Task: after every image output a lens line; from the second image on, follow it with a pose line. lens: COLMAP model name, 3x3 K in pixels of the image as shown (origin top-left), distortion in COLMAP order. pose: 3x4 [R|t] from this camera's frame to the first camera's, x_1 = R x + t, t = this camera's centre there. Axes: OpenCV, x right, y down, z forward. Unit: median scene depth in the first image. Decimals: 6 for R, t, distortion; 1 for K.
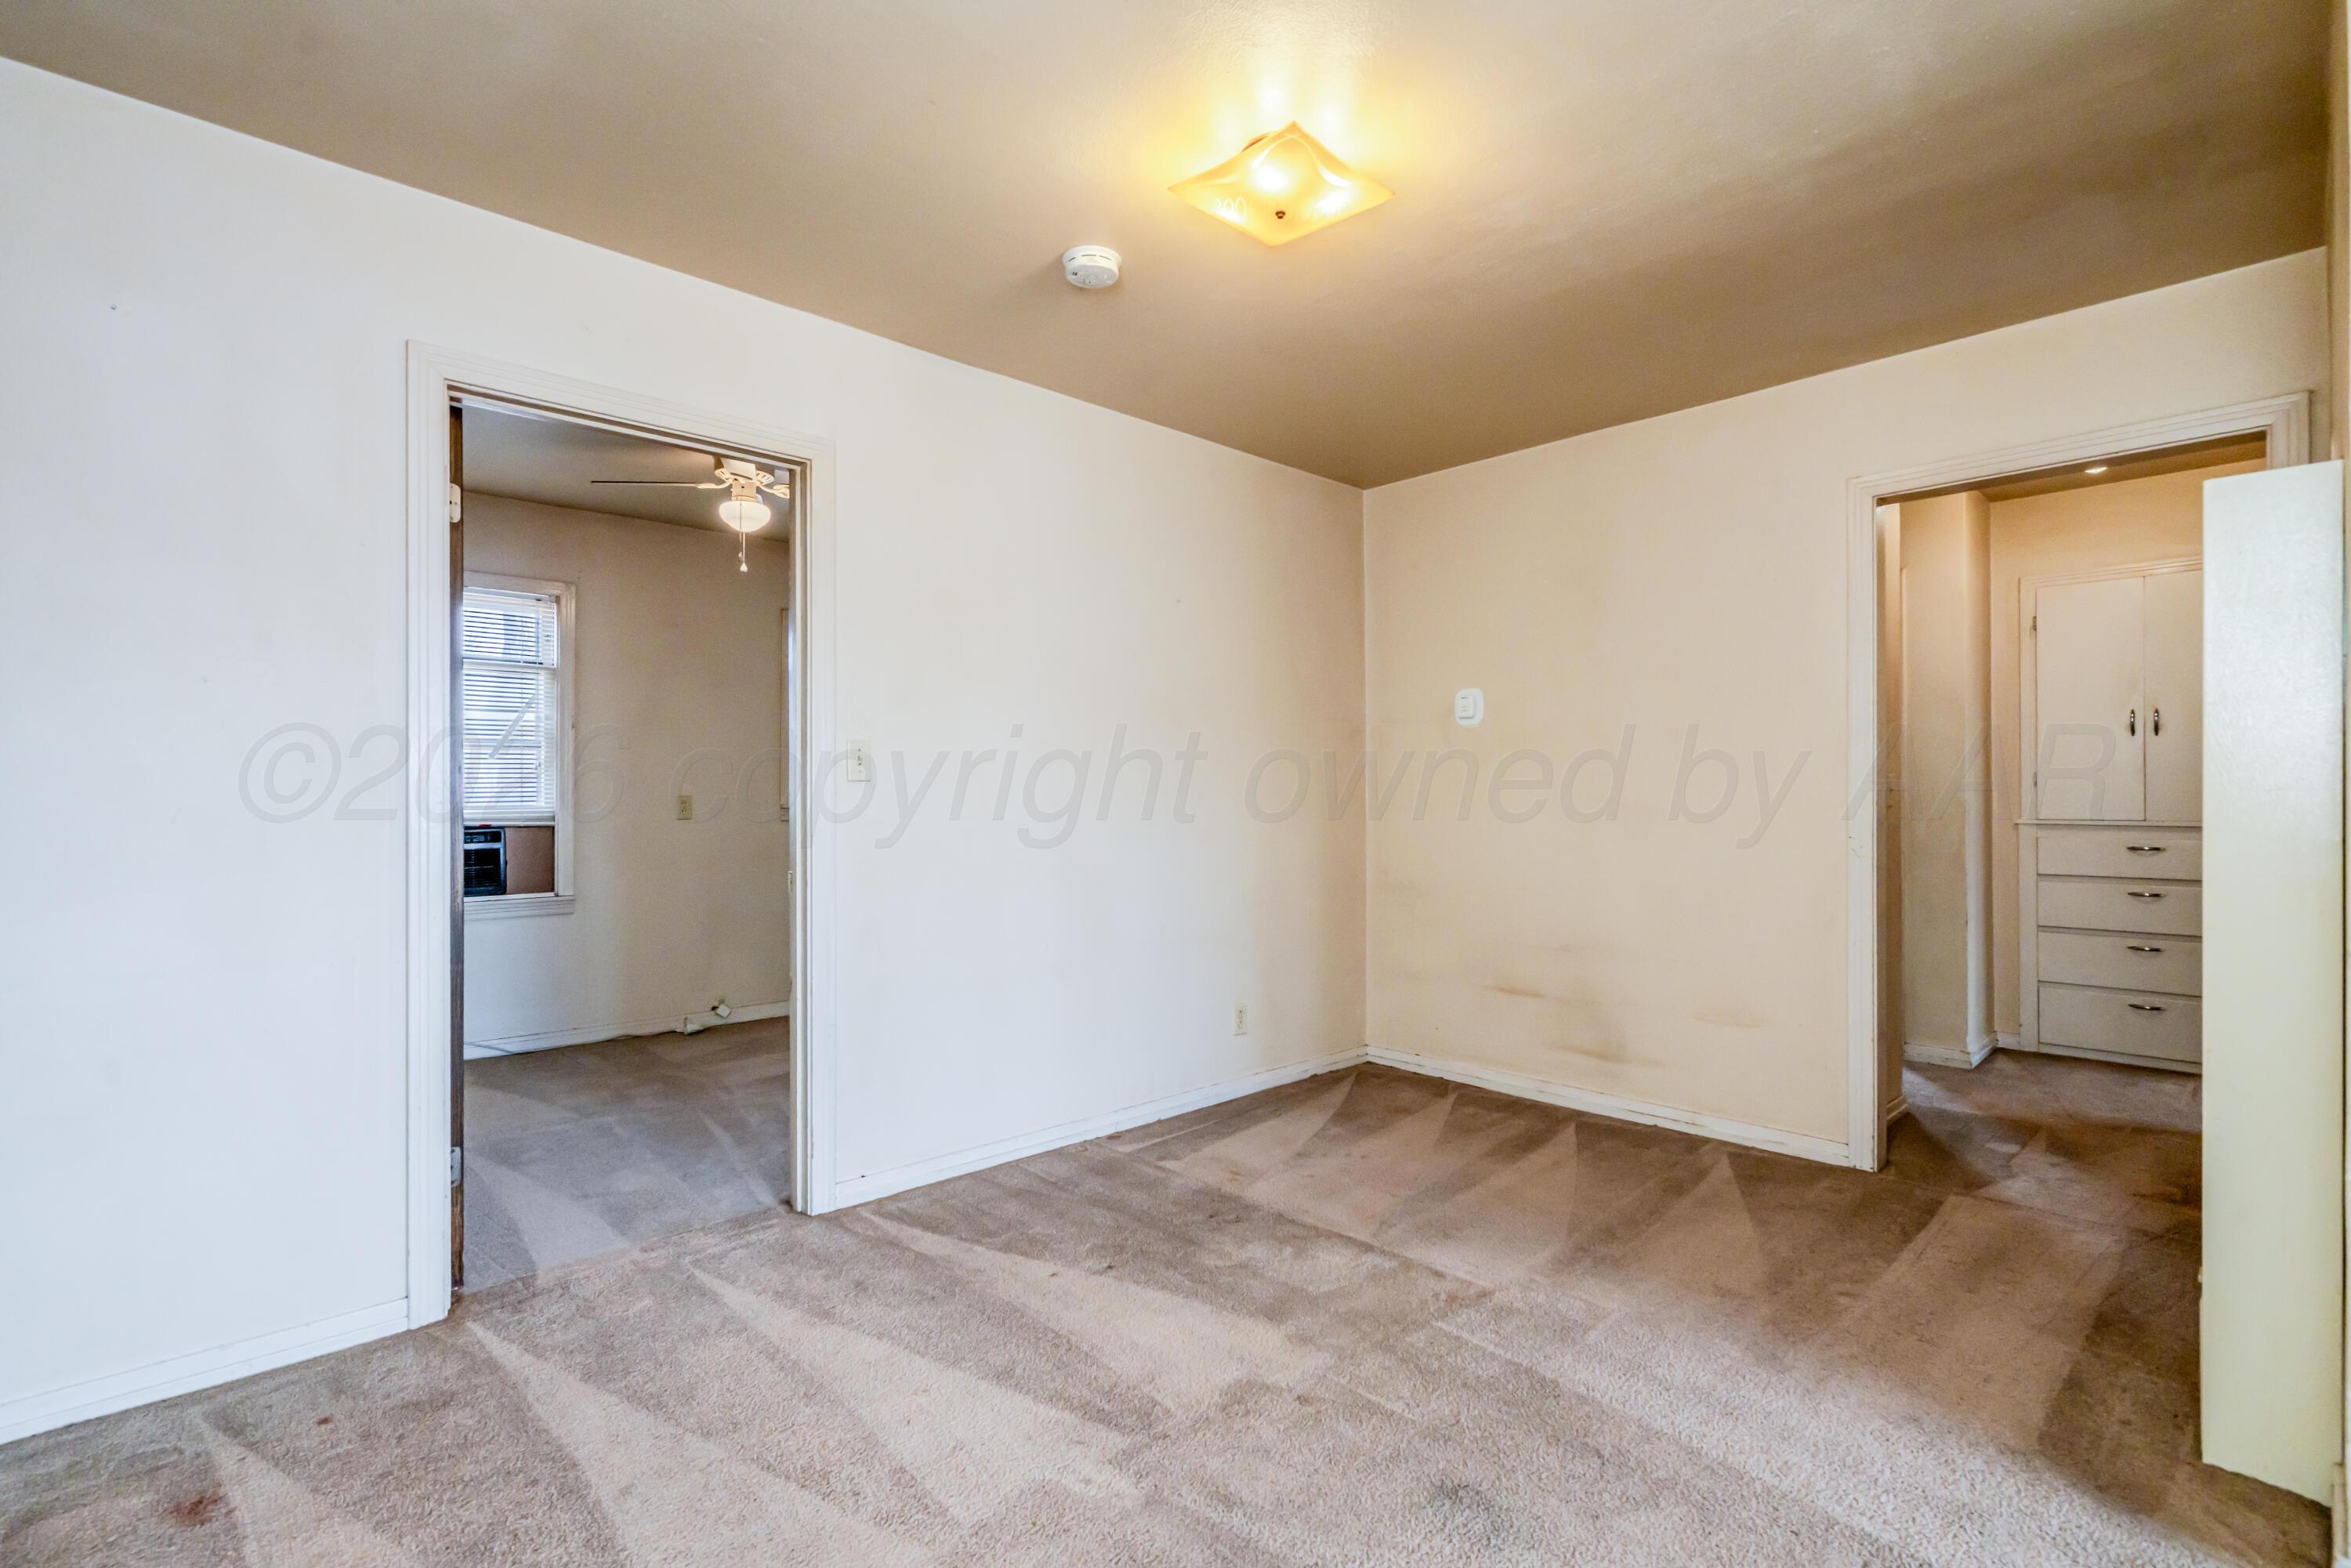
lens RADIAL K [[1078.8, 0, 1179.4], [0, 1078.8, 788.3], [0, 0, 1]] dist [-0.001278, 0.000152]
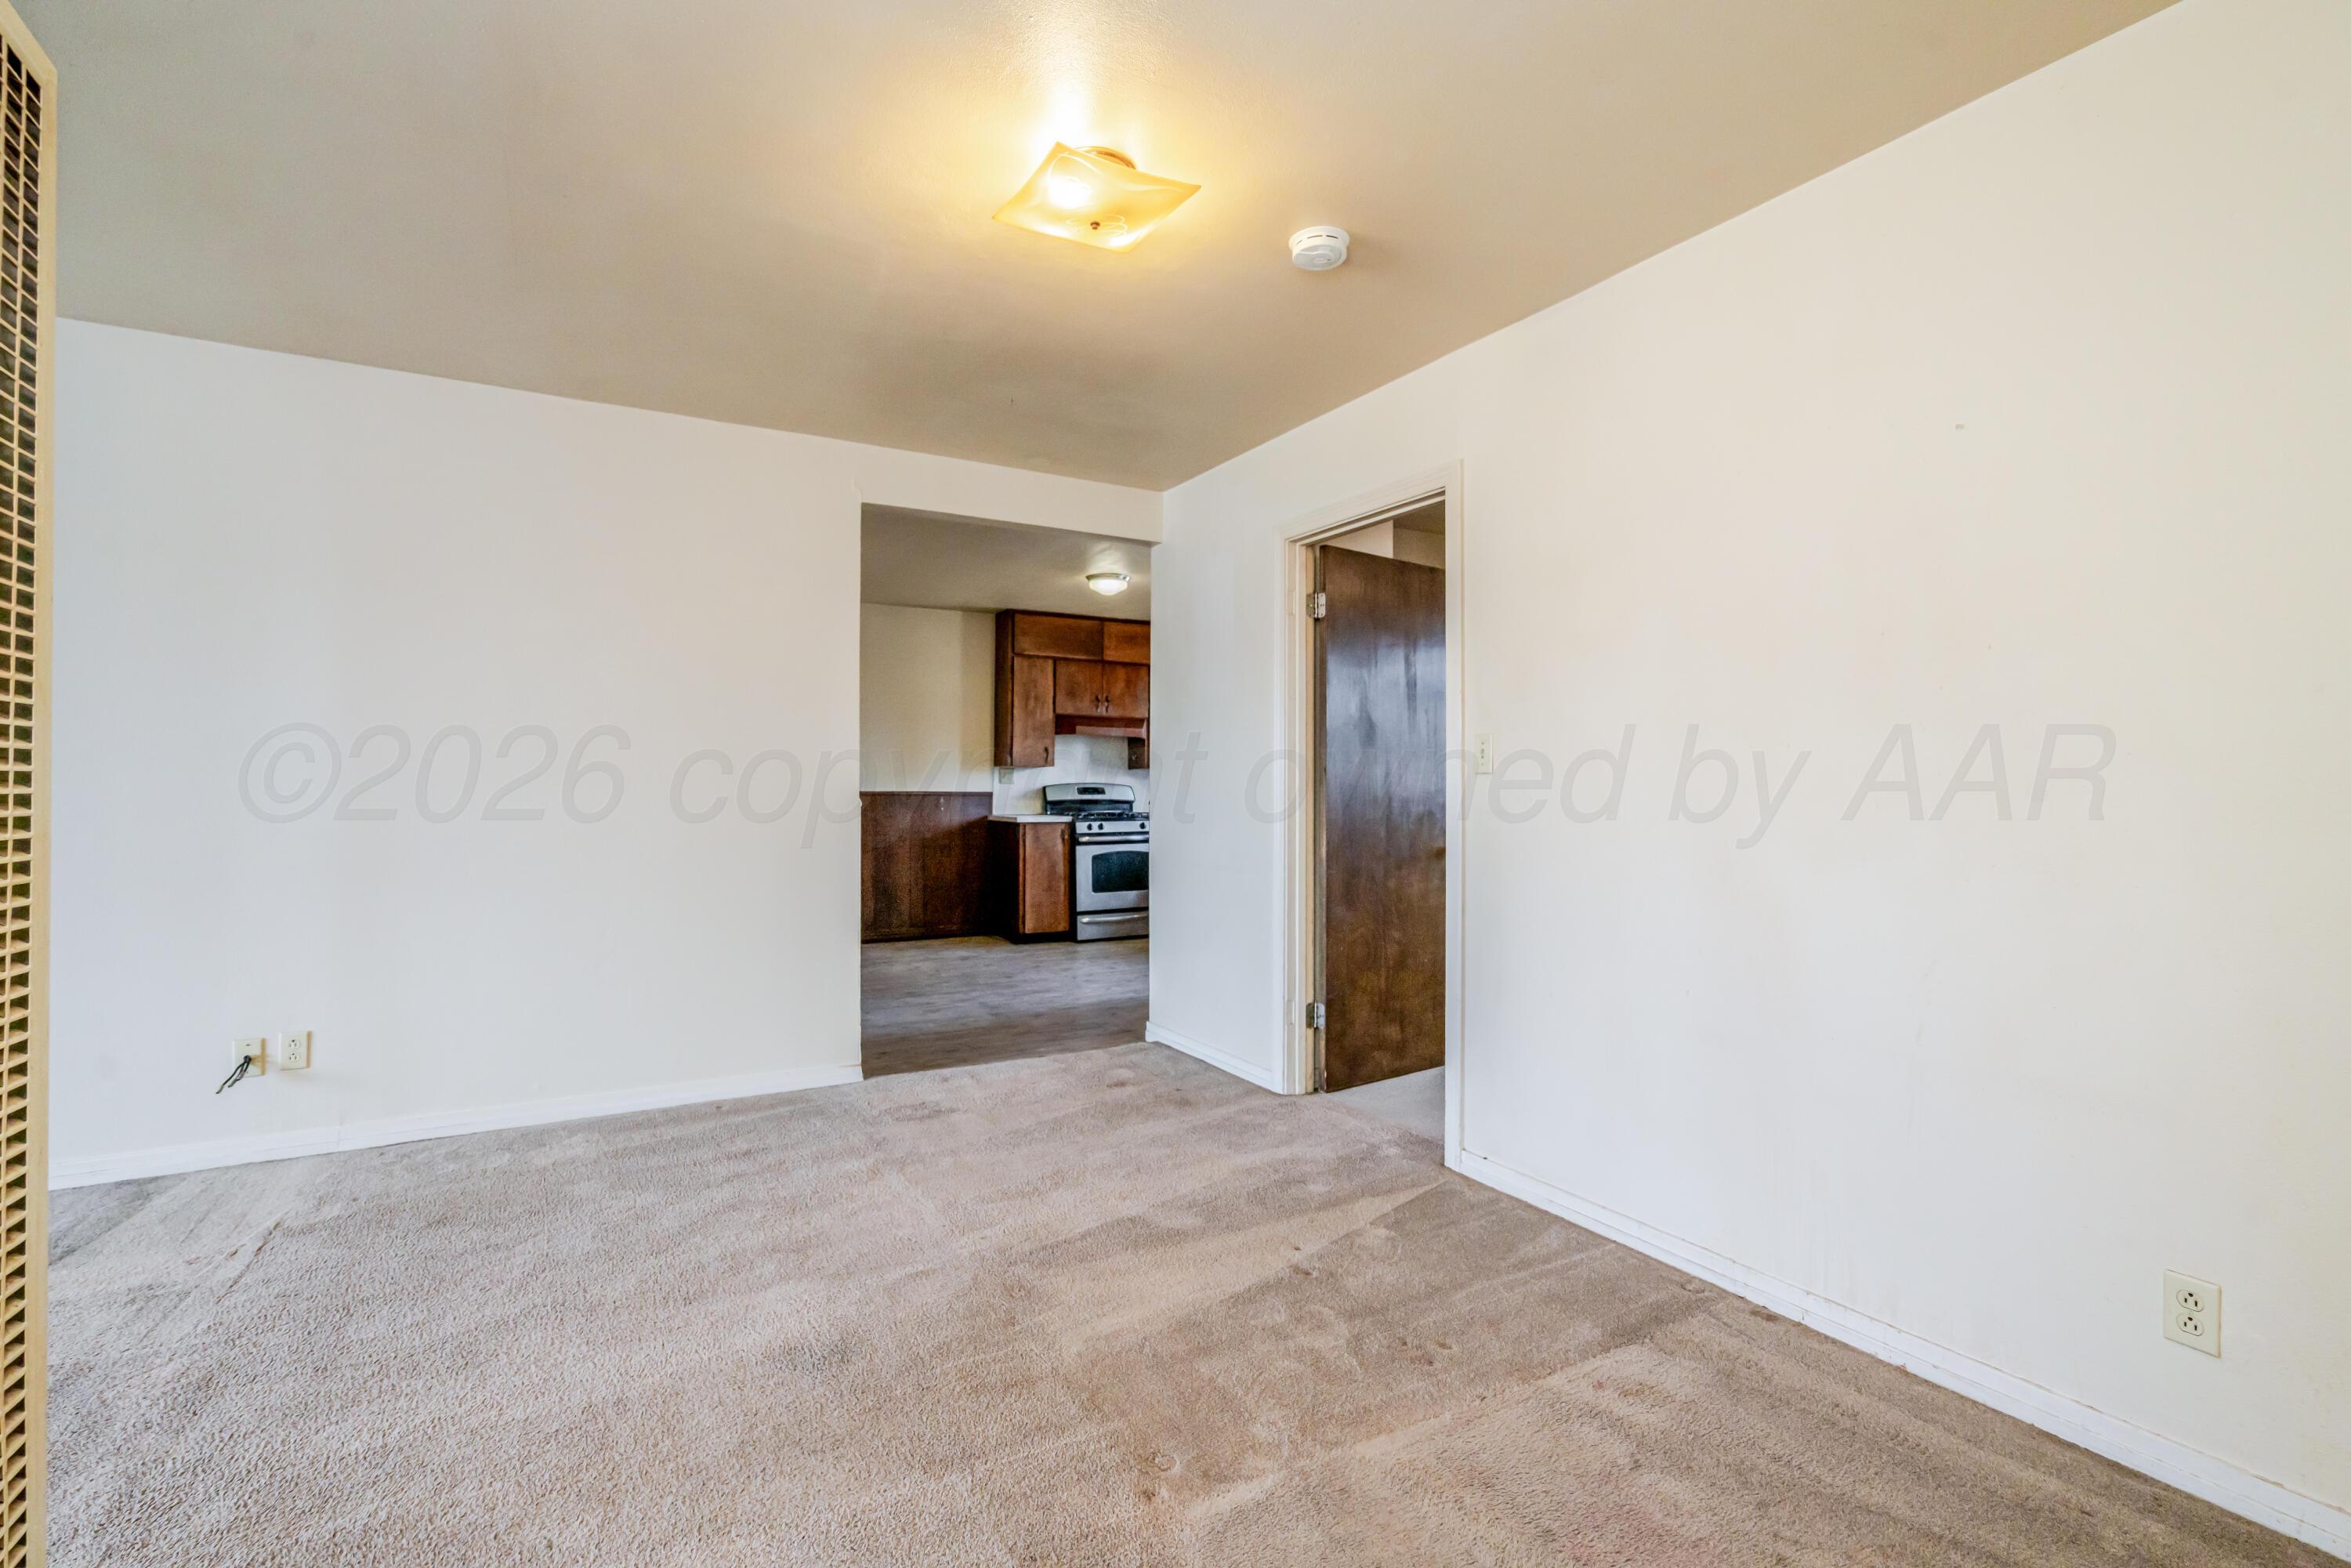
lens RADIAL K [[1078.8, 0, 1179.4], [0, 1078.8, 788.3], [0, 0, 1]] dist [-0.001278, 0.000152]
pose [[-0.240043, 0.004723, -0.970751, 1.054096], [0.001387, 0.999989, 0.004522, 0.000165], [0.970761, -0.000261, -0.240047, 1.300415]]
